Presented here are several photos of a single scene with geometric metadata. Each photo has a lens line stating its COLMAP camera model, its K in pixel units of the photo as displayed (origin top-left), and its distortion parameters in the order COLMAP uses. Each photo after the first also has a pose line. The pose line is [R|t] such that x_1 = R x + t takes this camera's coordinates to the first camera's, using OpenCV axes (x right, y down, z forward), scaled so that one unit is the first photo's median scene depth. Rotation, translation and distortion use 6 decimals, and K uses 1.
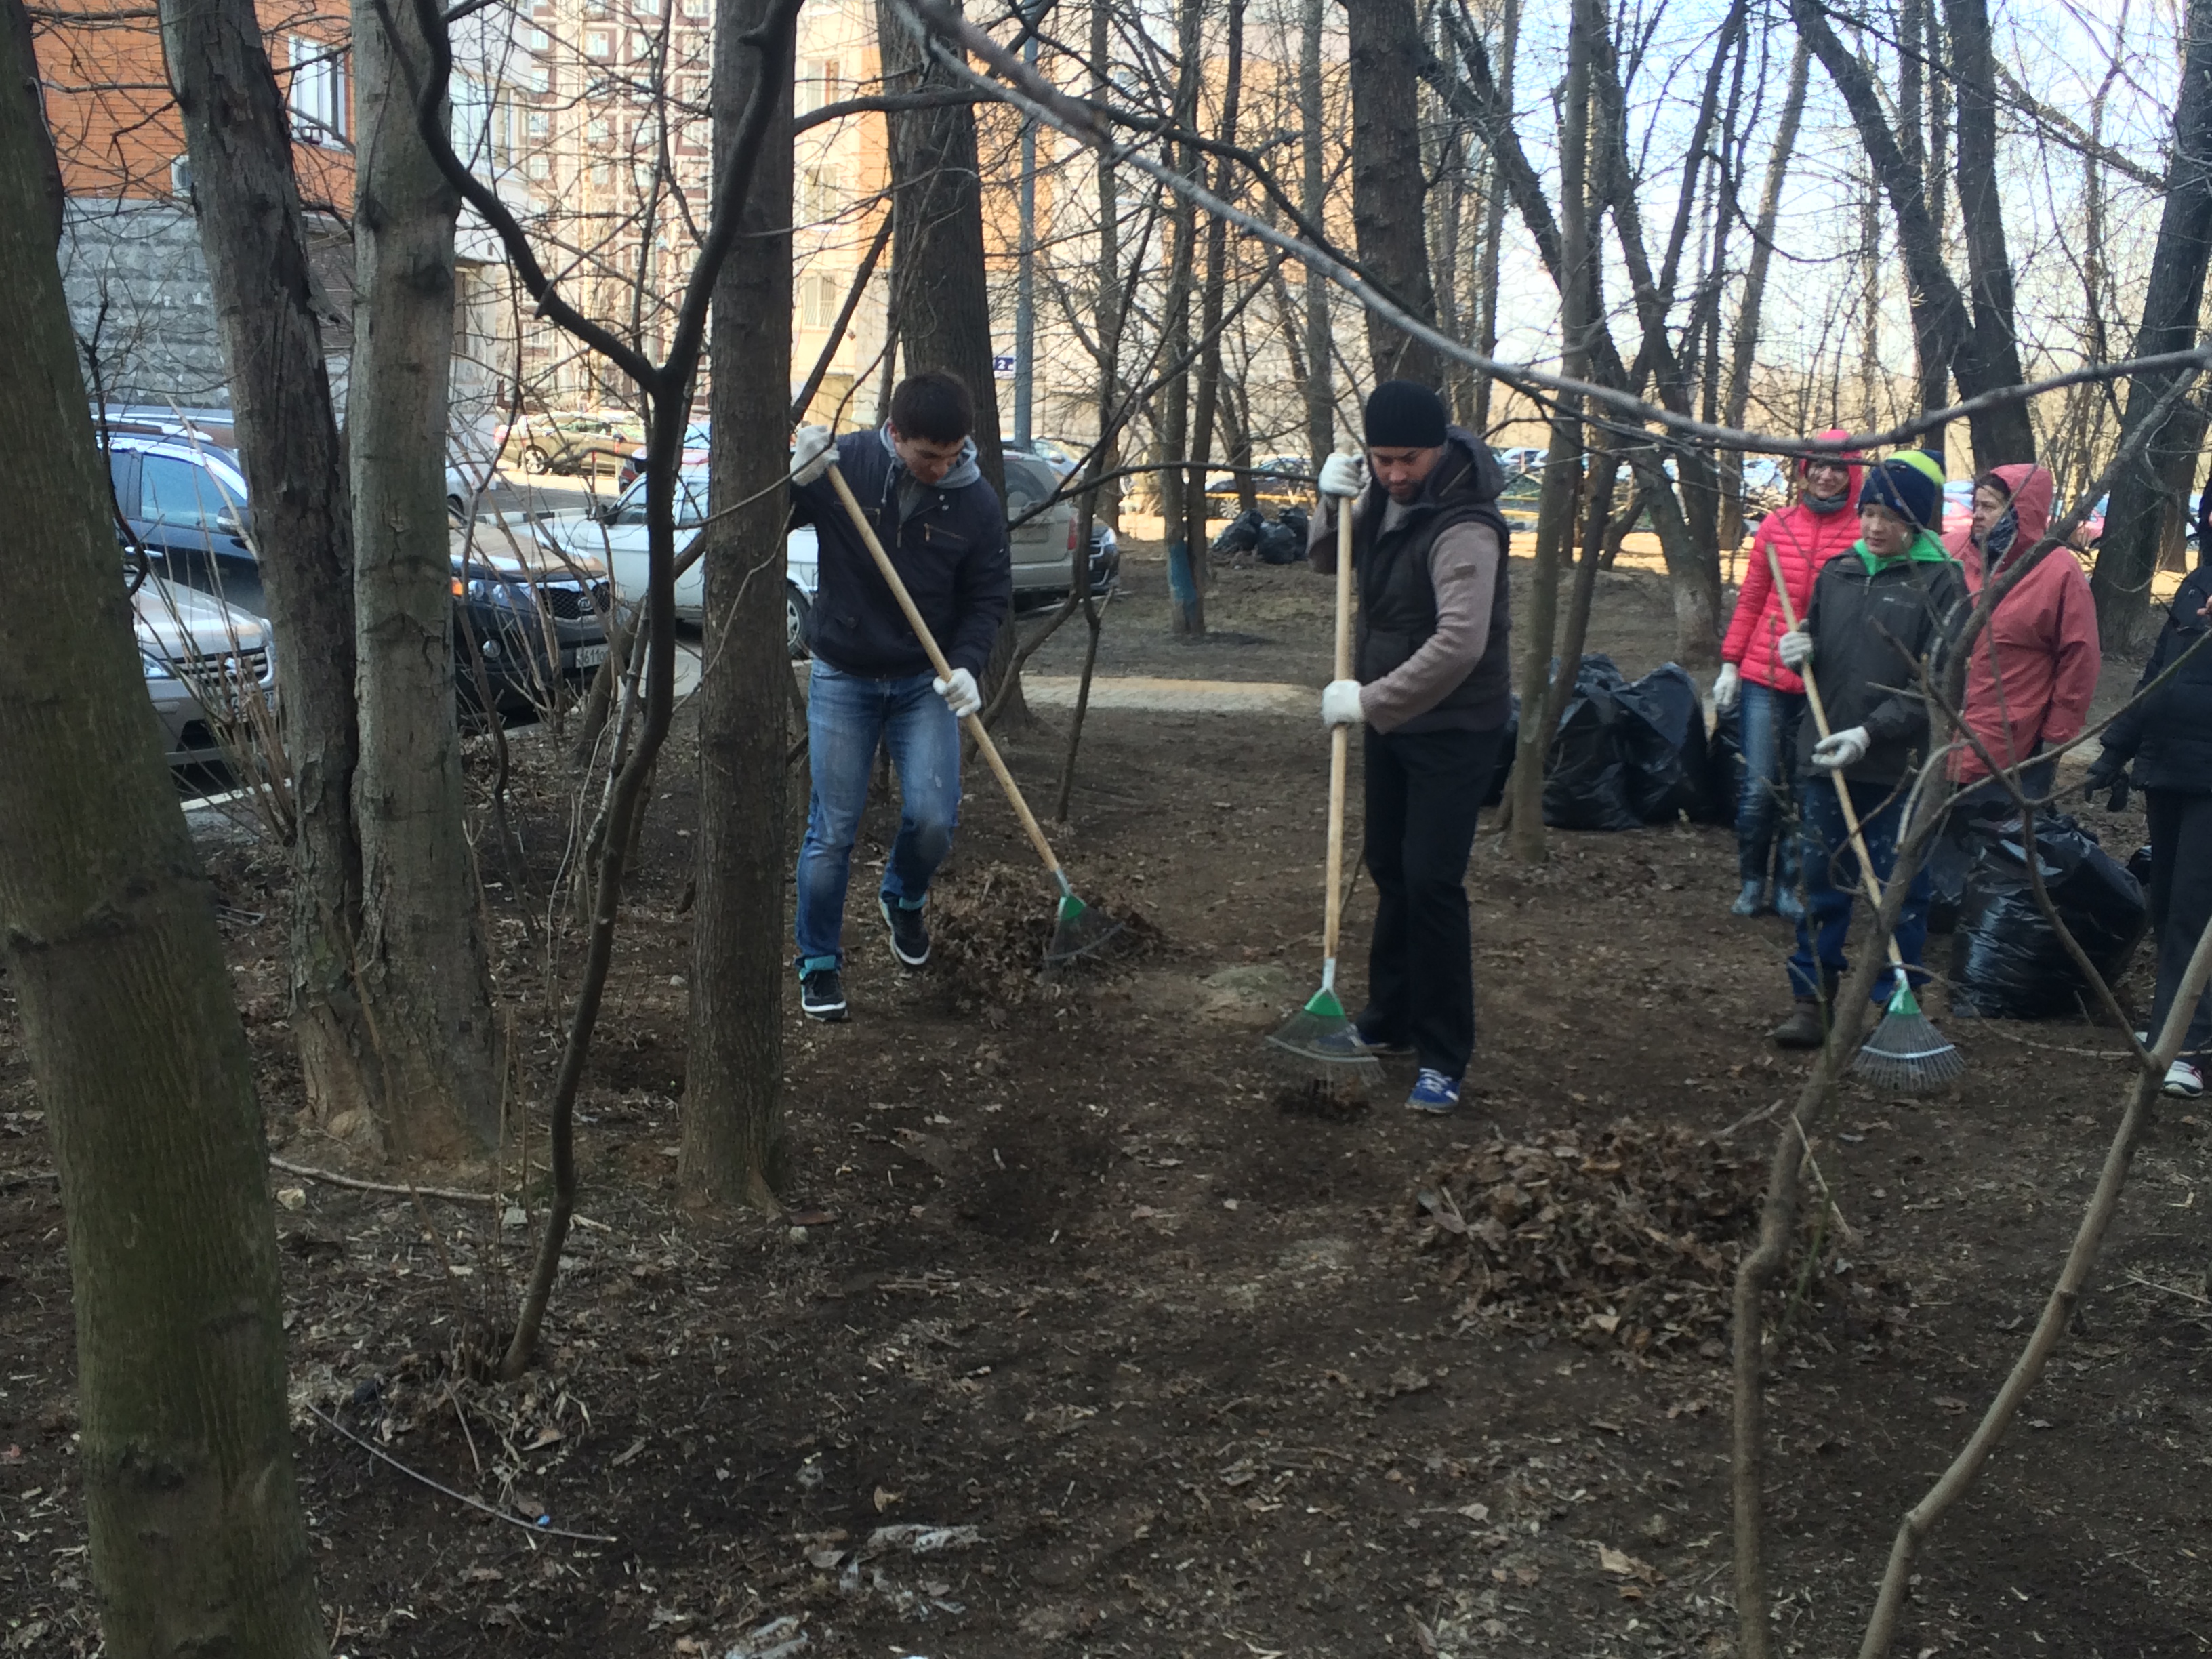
lens RADIAL K [[2376.5, 0, 1107.1], [0, 2376.5, 795.7], [0, 0, 1]] dist [0.066241, 0.000000]
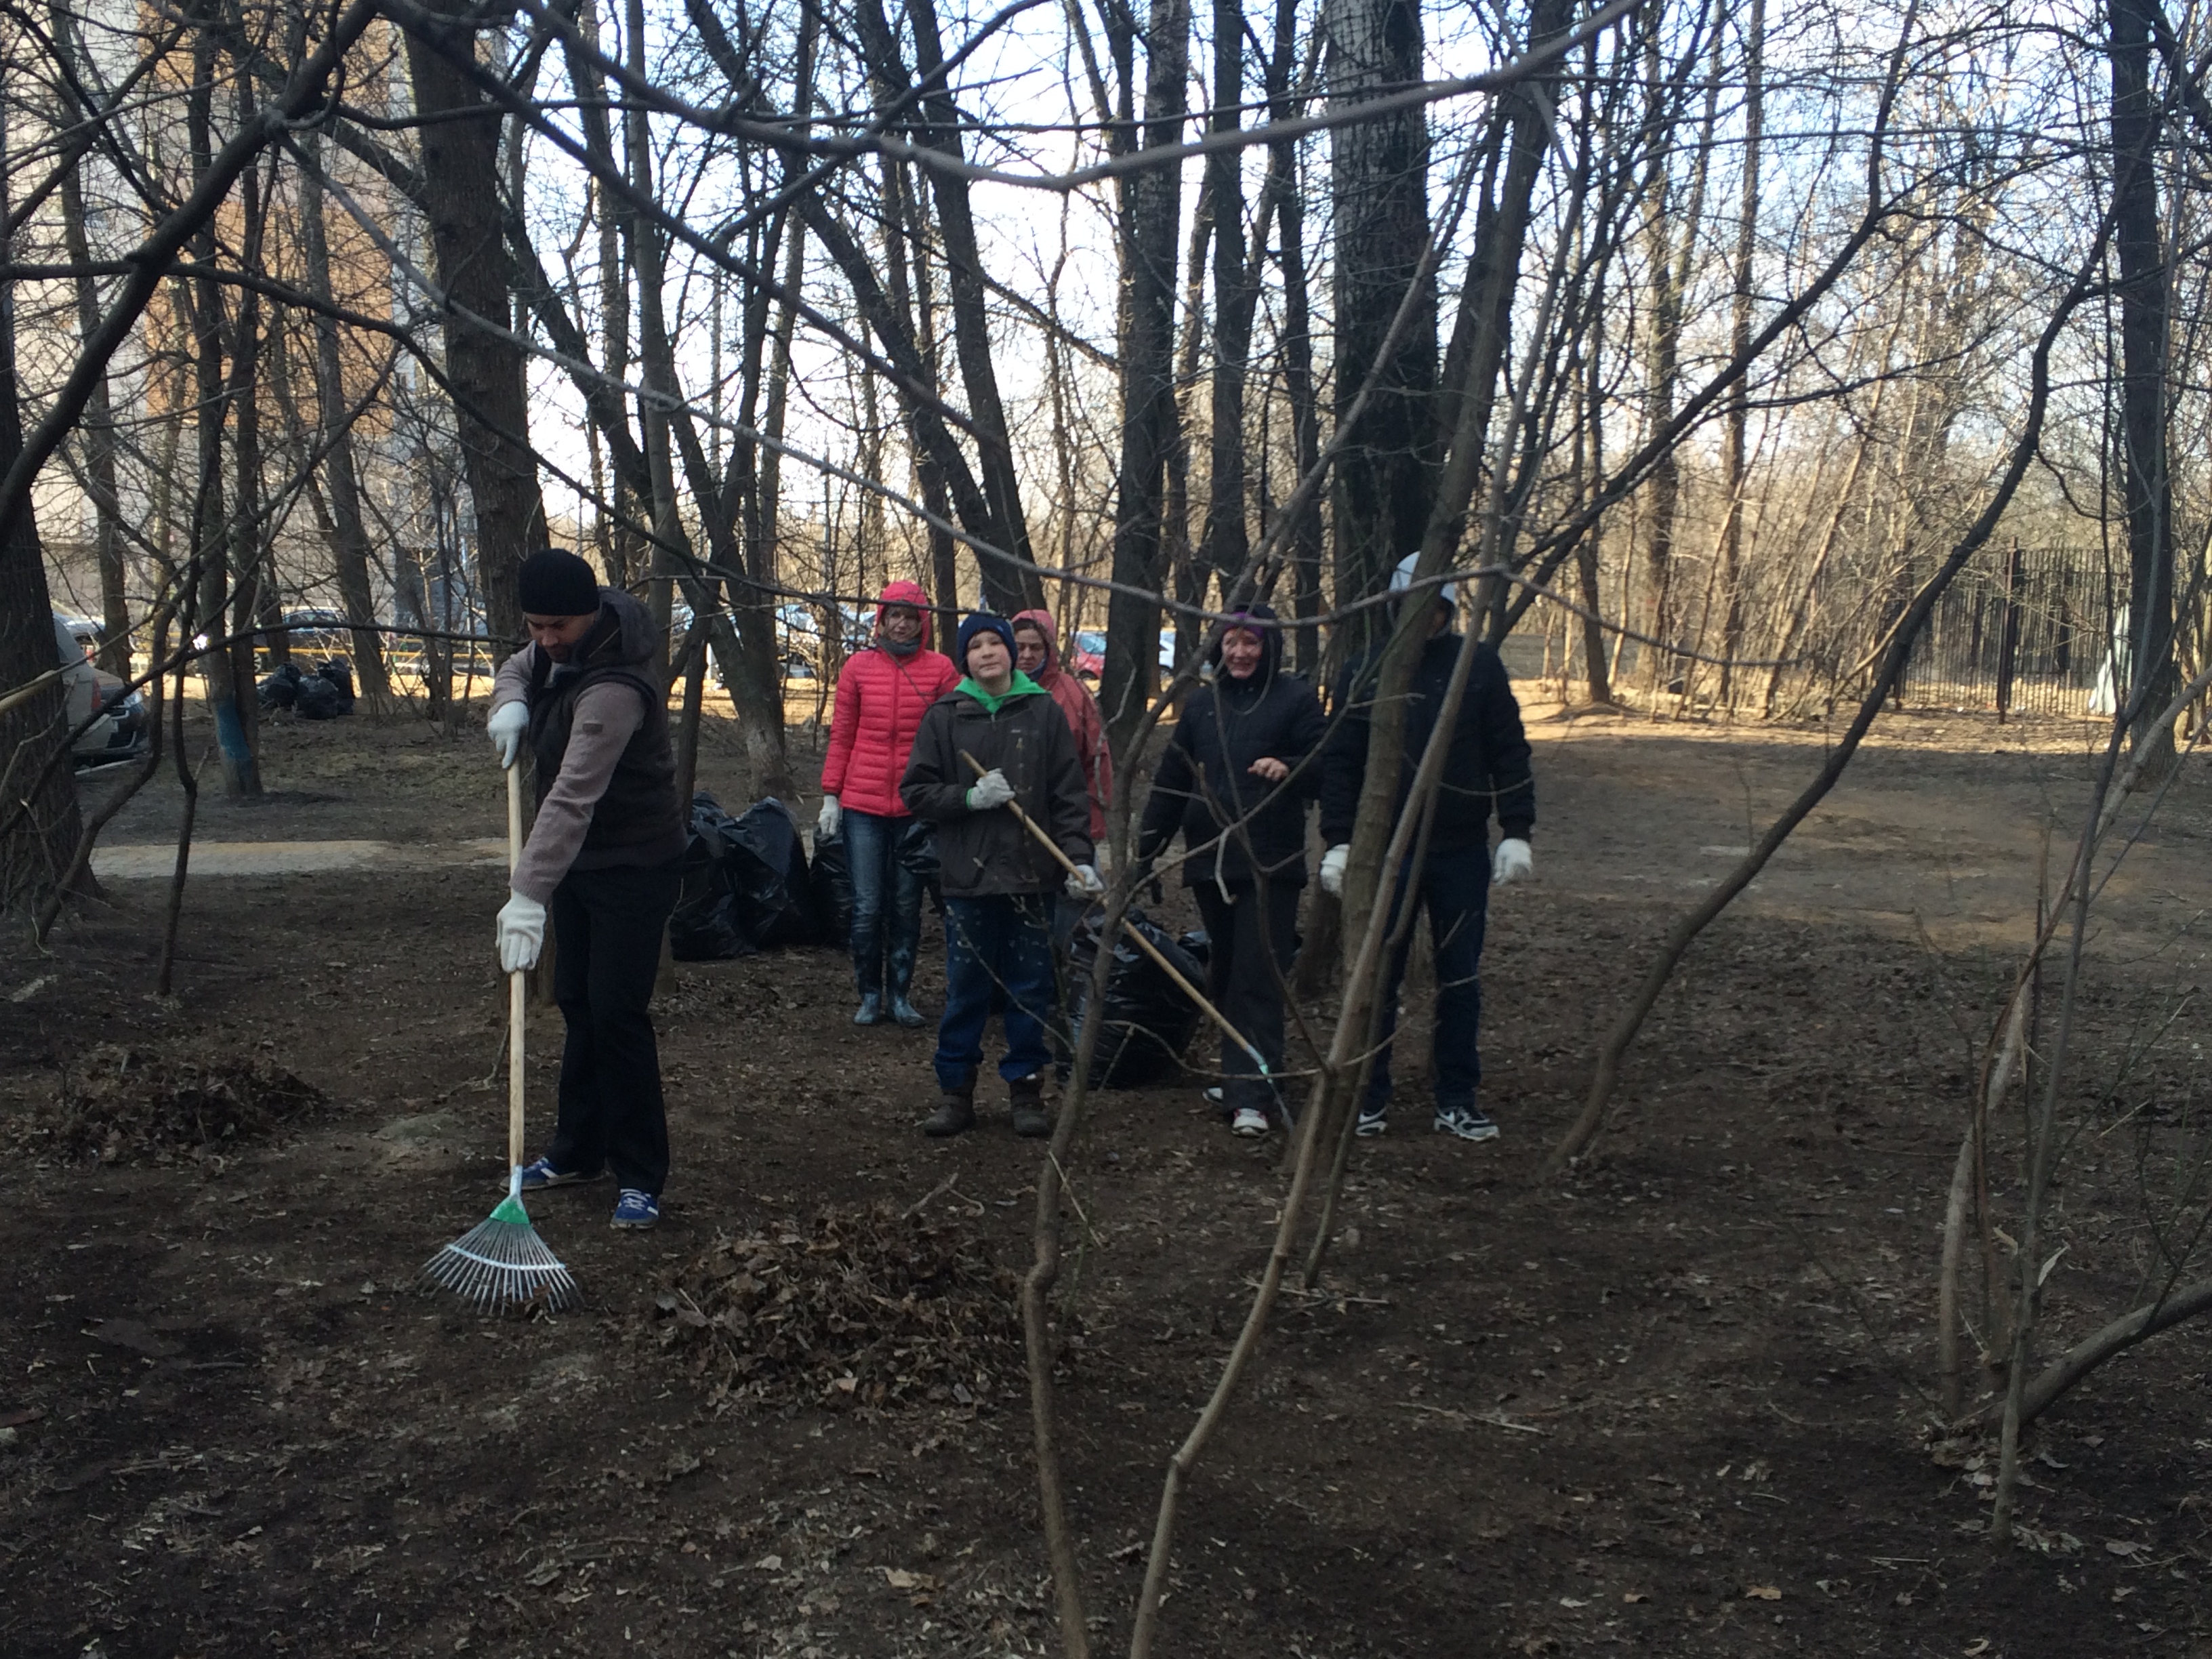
lens RADIAL K [[2376.5, 0, 1083.7], [0, 2376.5, 823.5], [0, 0, 1]] dist [0.066241, 0.000000]
pose [[0.920344, -0.056314, 0.387034, -0.067442], [0.074903, 0.996641, -0.033103, 0.002454], [-0.383870, 0.059456, 0.921471, -0.054971]]
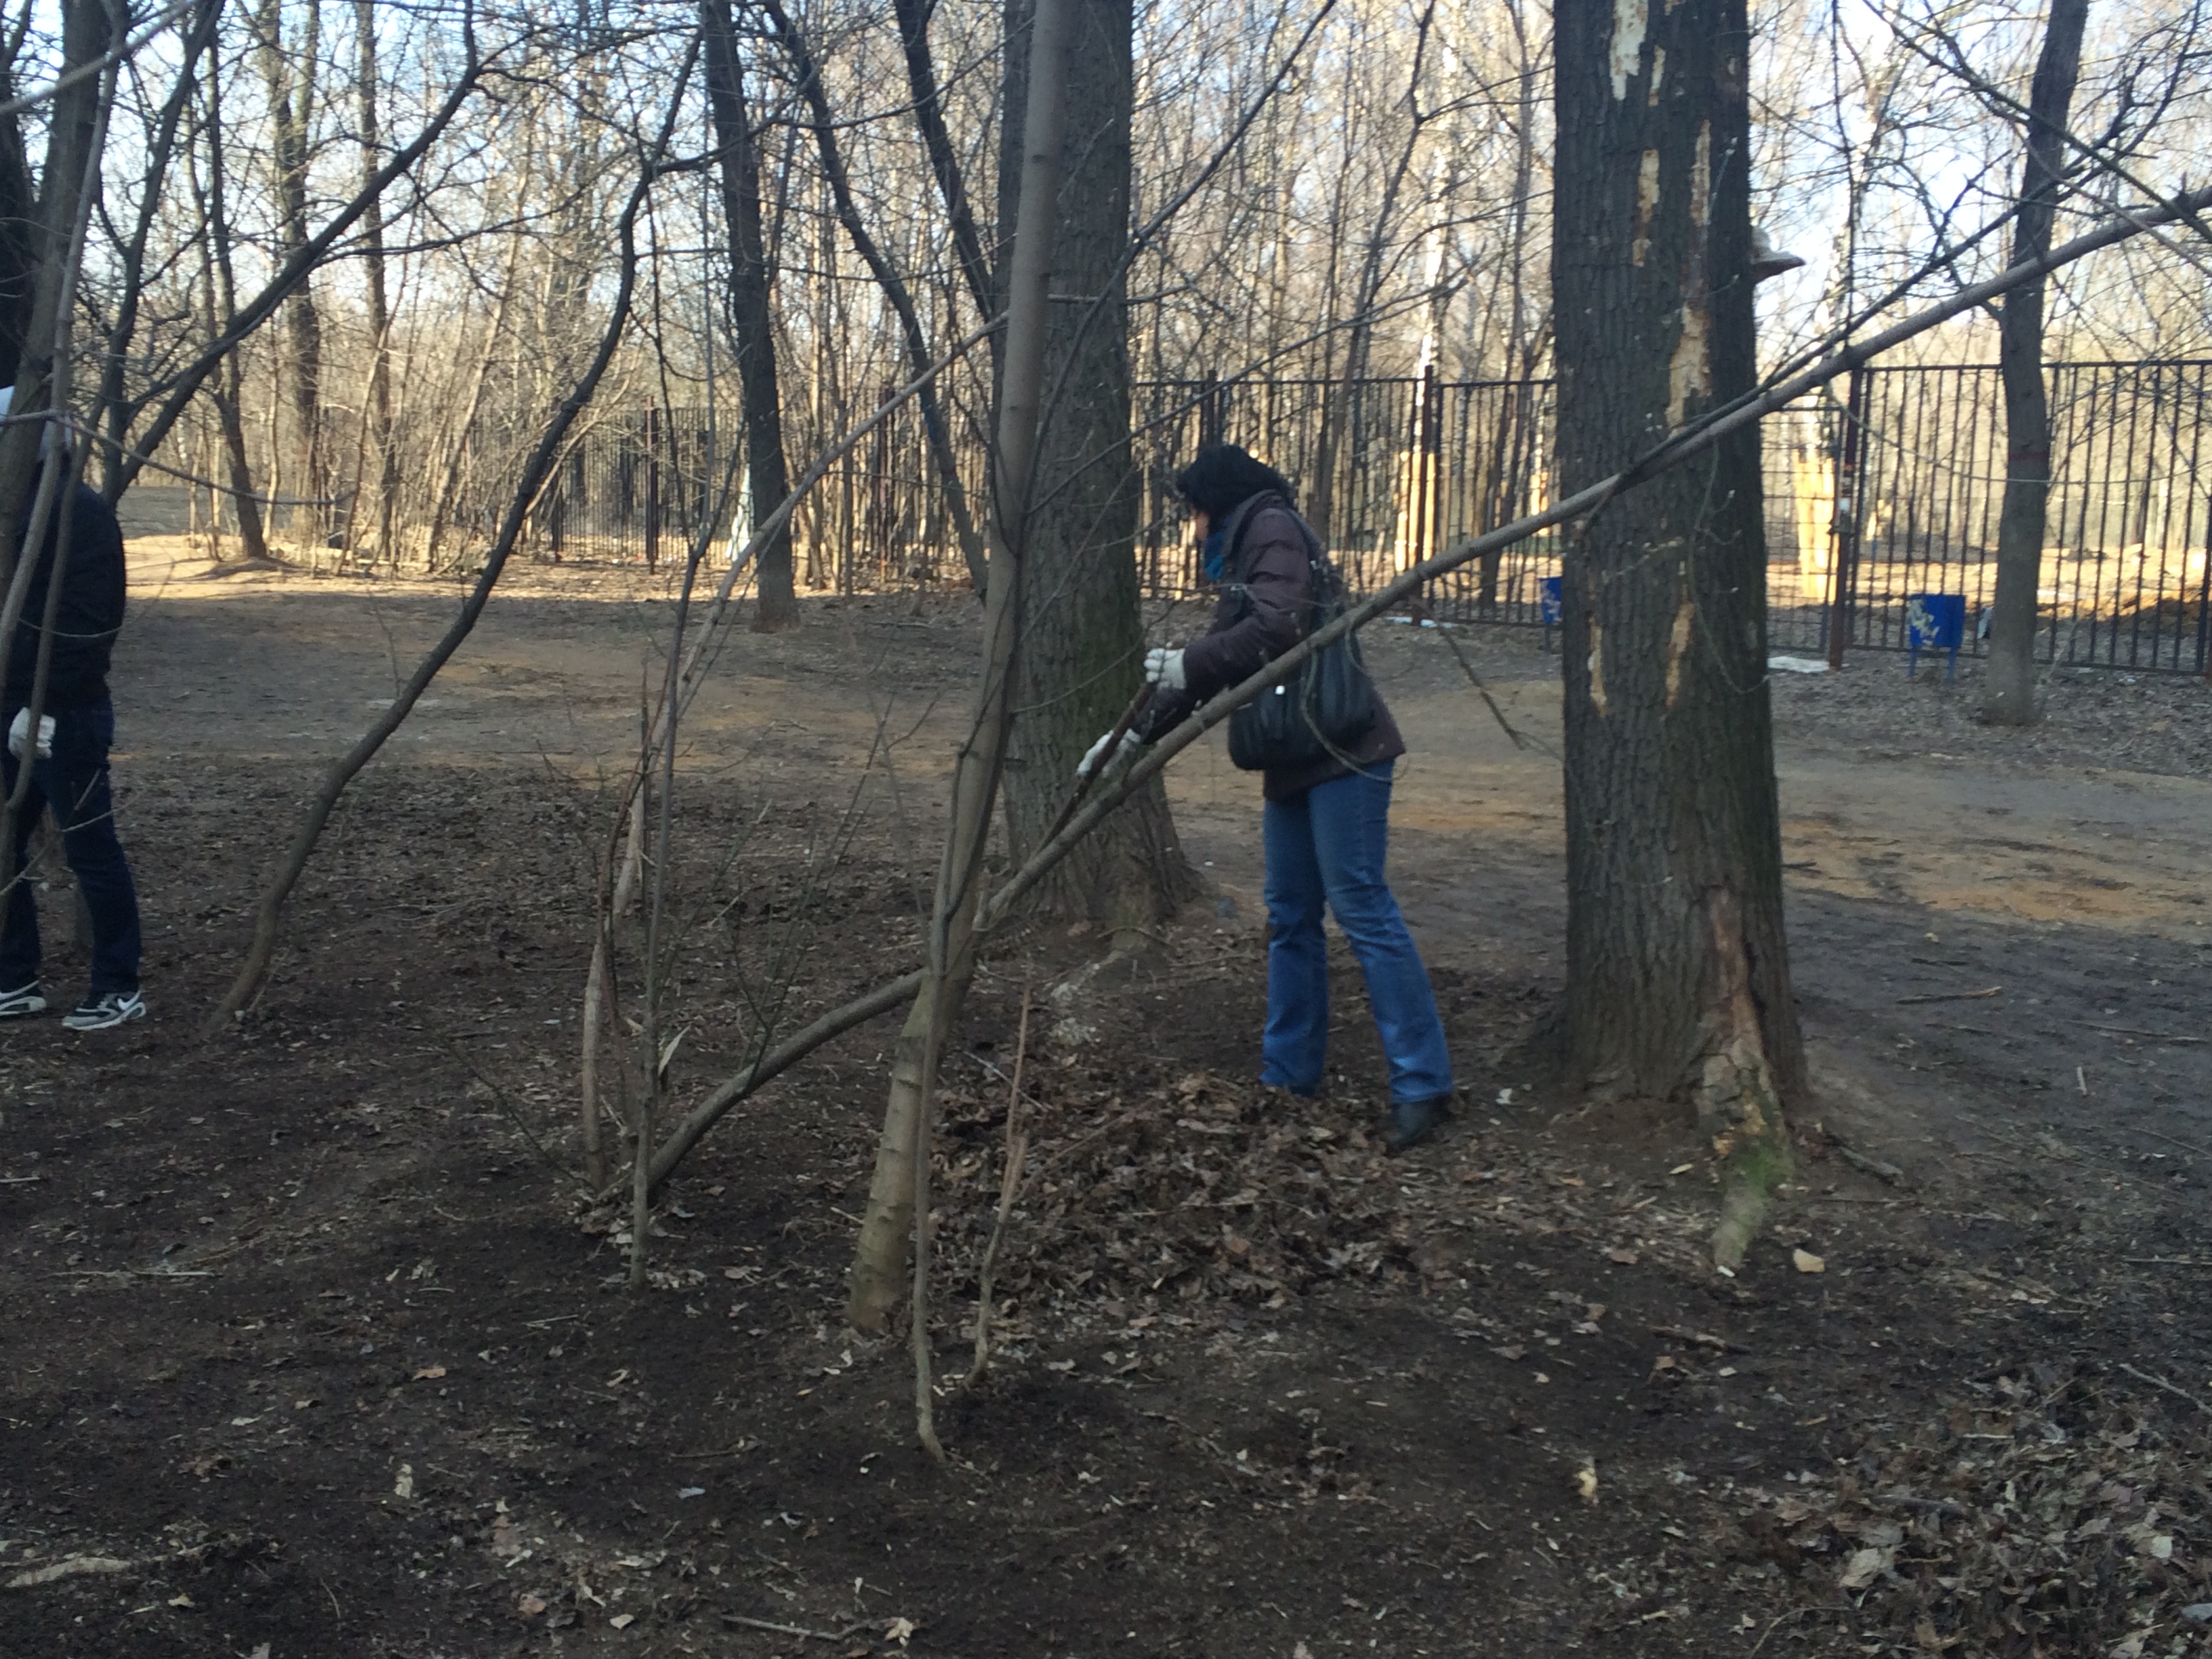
lens RADIAL K [[2376.5, 0, 1116.3], [0, 2376.5, 865.8], [0, 0, 1]] dist [0.066241, 0.000000]
pose [[0.580068, -0.155208, 0.799644, -0.078941], [0.126764, 0.986920, 0.099602, 0.010196], [-0.804644, 0.043590, 0.592156, -0.094361]]
